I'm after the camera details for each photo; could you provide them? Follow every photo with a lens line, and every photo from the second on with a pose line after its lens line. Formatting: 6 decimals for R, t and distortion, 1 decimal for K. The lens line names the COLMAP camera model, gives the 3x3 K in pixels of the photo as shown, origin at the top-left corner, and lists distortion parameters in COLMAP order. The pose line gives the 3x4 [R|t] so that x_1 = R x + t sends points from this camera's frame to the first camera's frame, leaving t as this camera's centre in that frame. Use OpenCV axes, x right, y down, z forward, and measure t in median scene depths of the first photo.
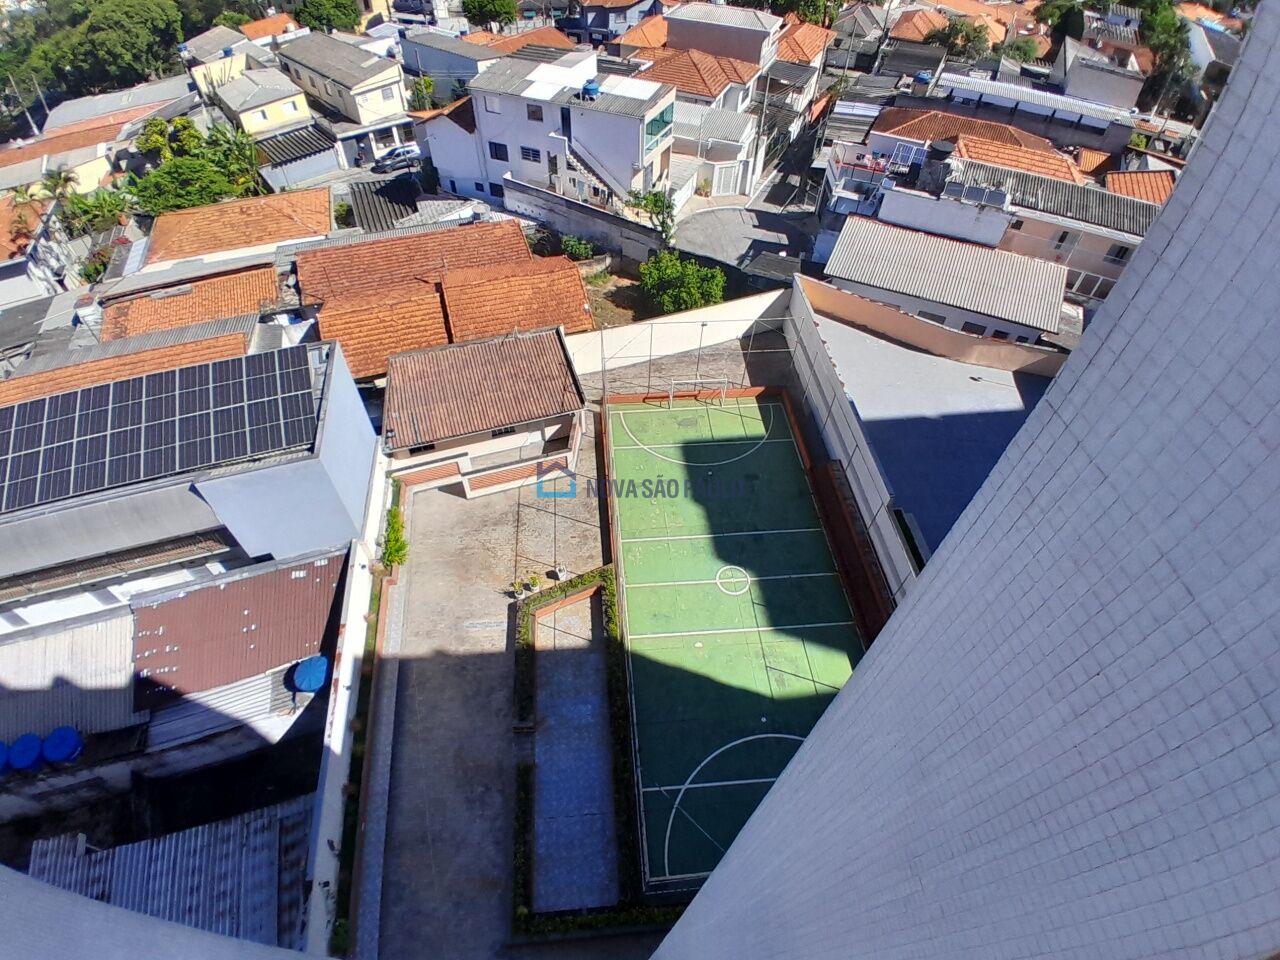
lens RADIAL K [[639.2, 0, 624.2], [0, 639.2, 486.8], [0, 0, 1]] dist [0.007699, -0.050238]
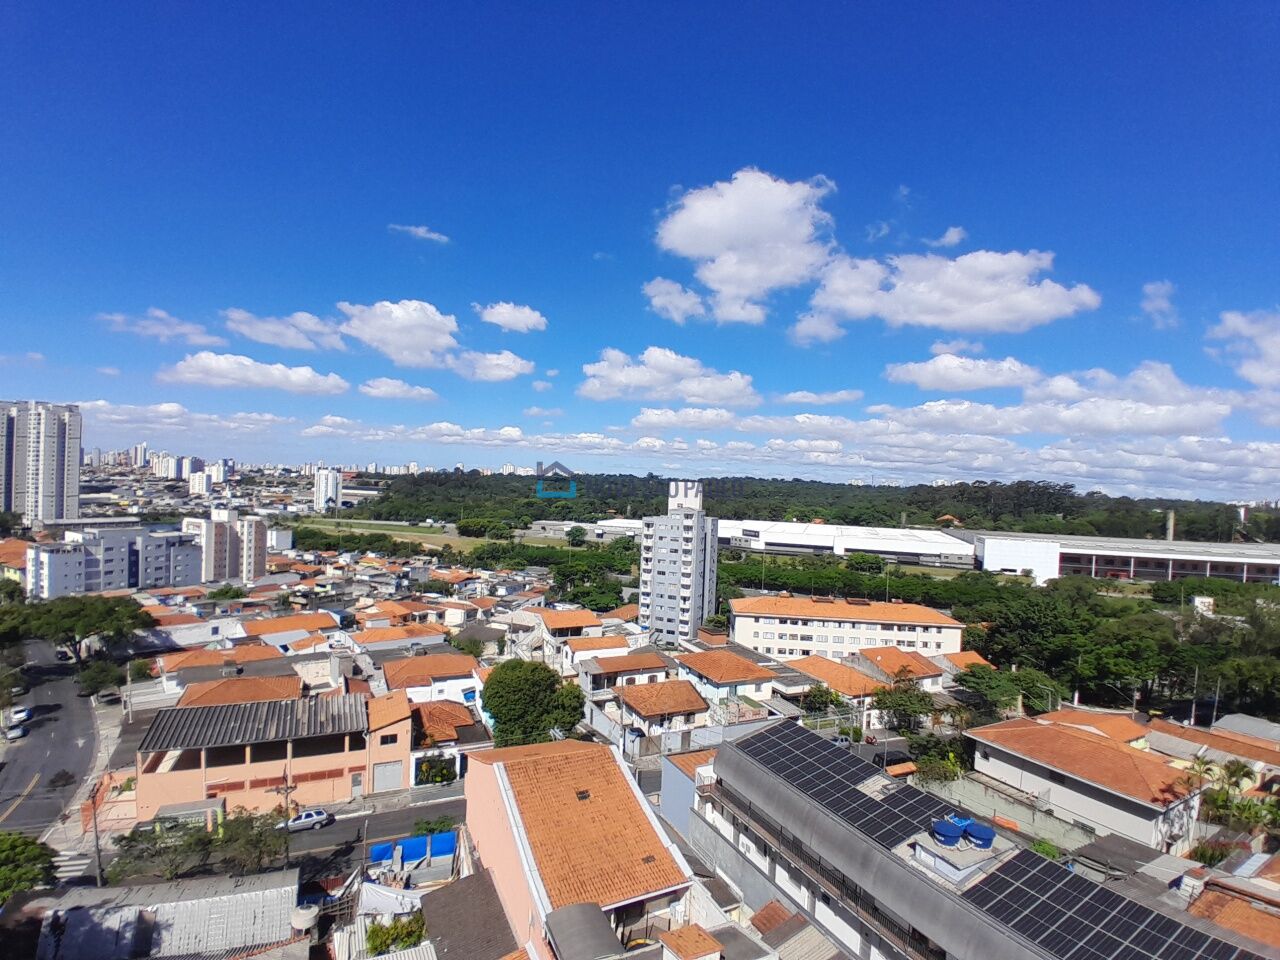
lens RADIAL K [[630.8, 0, 629.4], [0, 630.8, 490.4], [0, 0, 1]] dist [0.005162, -0.046670]
pose [[0.134949, 0.007414, -0.990825, -0.070478], [-0.789349, 0.605246, -0.102980, 0.129810], [0.598929, 0.796004, 0.087530, -0.105864]]
